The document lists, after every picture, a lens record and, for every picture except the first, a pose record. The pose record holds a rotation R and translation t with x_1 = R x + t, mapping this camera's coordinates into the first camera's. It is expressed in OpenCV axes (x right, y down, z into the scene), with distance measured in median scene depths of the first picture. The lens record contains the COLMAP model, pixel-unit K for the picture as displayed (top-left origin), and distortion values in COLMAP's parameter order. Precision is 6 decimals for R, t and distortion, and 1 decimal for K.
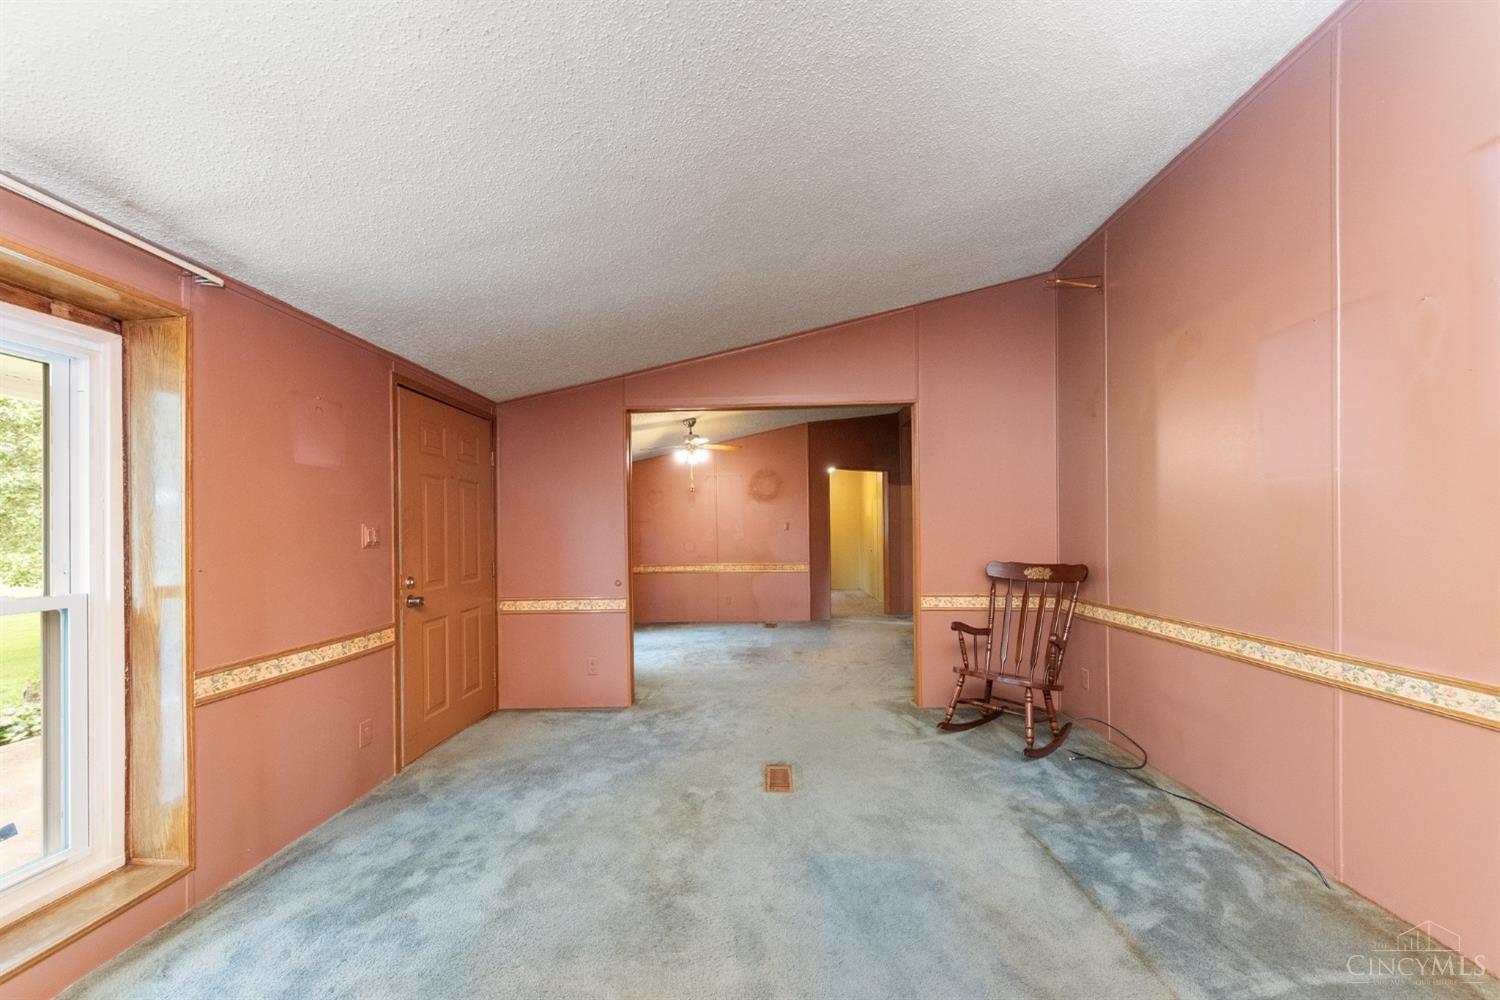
lens RADIAL K [[525.2, 0, 747.6], [0, 525.2, 524.9], [0, 0, 1]] dist [0.000777, -0.000253]
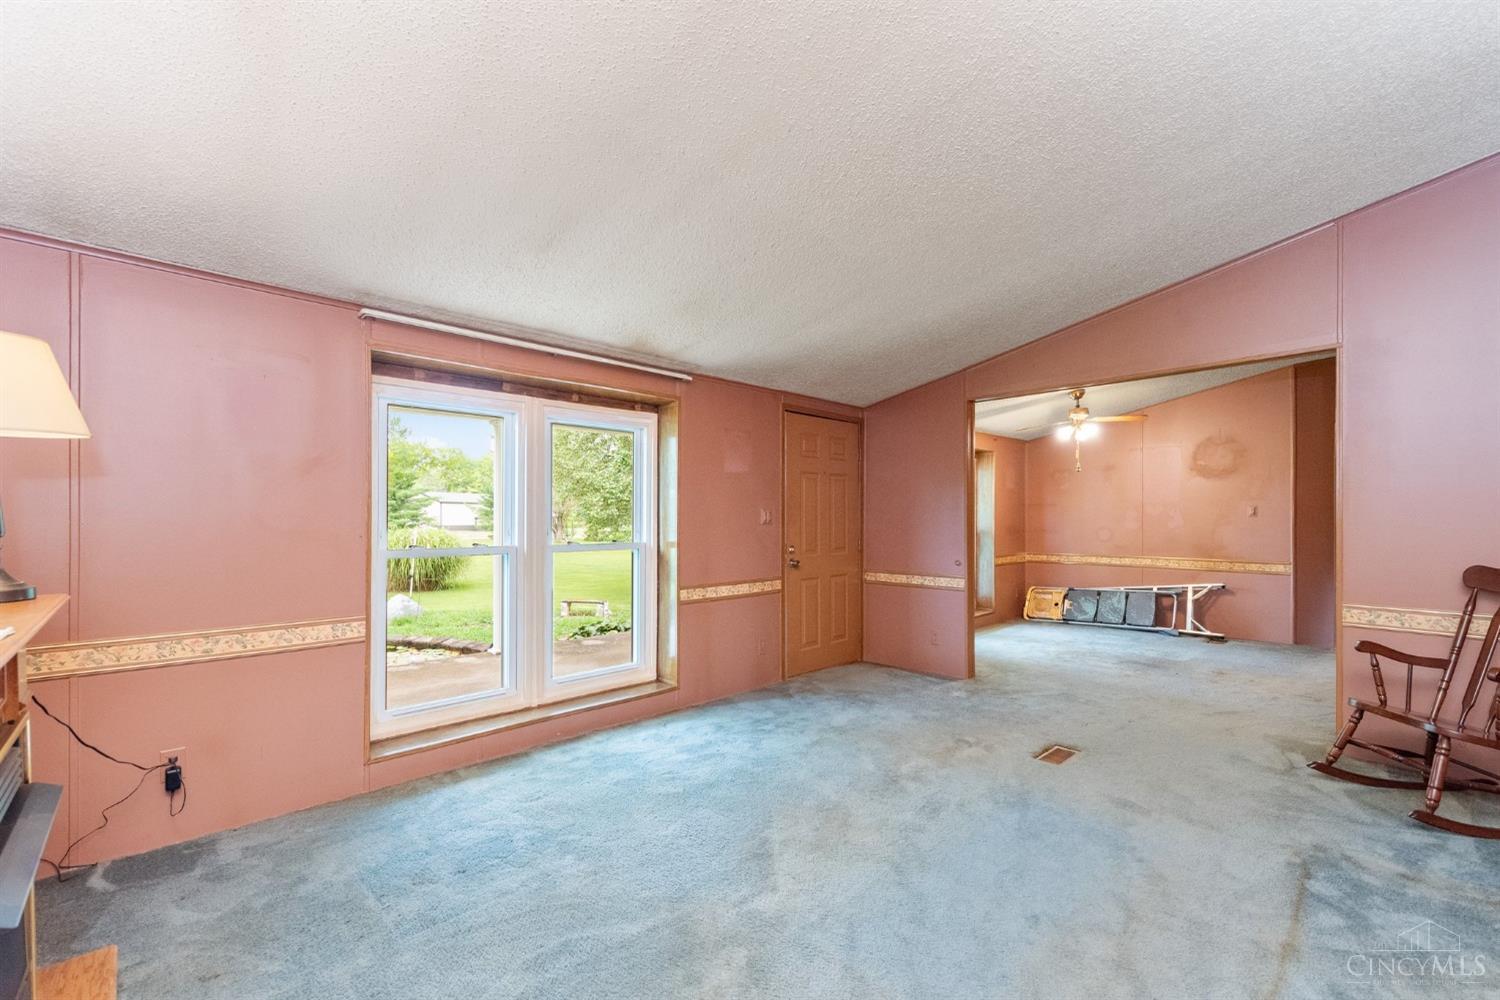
lens RADIAL K [[612.6, 0, 750.0], [0, 612.6, 500.0], [0, 0, 1]] dist [-0.000995, -0.000342]
pose [[0.723920, -0.006118, -0.689857, 0.430859], [-0.001790, 0.999941, -0.010746, -0.006279], [0.689882, 0.009014, 0.723866, -0.283009]]
